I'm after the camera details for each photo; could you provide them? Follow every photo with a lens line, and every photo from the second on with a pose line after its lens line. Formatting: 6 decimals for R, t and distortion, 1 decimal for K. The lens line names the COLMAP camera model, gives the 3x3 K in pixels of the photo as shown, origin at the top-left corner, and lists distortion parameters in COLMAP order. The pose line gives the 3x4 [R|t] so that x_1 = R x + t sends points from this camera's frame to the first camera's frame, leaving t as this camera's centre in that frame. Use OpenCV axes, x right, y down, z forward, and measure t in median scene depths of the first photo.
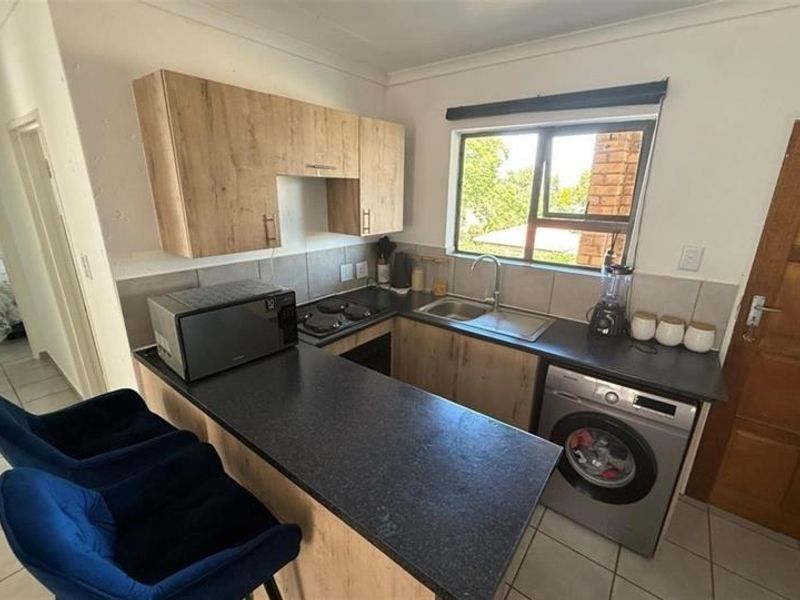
lens RADIAL K [[356.4, 0, 401.4], [0, 356.4, 301.2], [0, 0, 1]] dist [-0.003963, 0.000027]
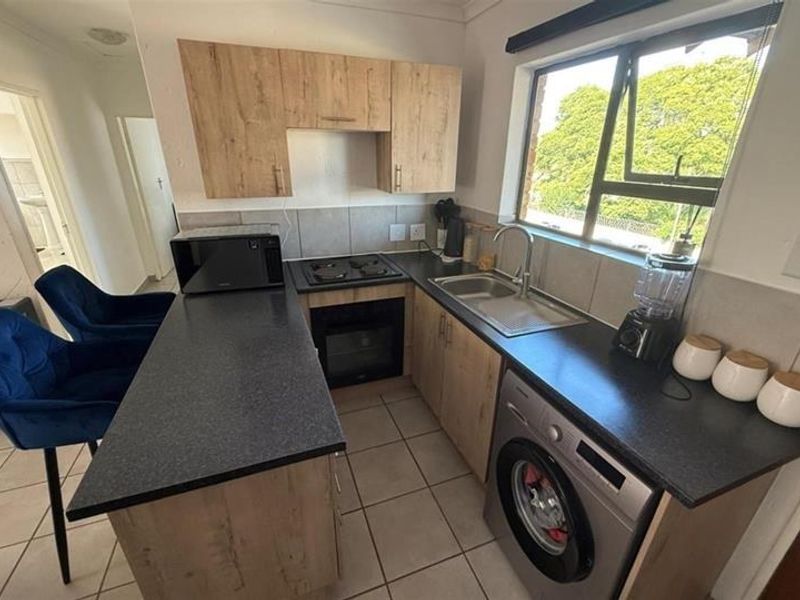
lens RADIAL K [[360.1, 0, 399.3], [0, 360.1, 301.3], [0, 0, 1]] dist [0.002262, 0.000178]
pose [[0.849559, 0.197115, -0.489280, 0.485414], [-0.157958, 0.980058, 0.120564, -0.019042], [0.503288, -0.025140, 0.863753, 0.175341]]
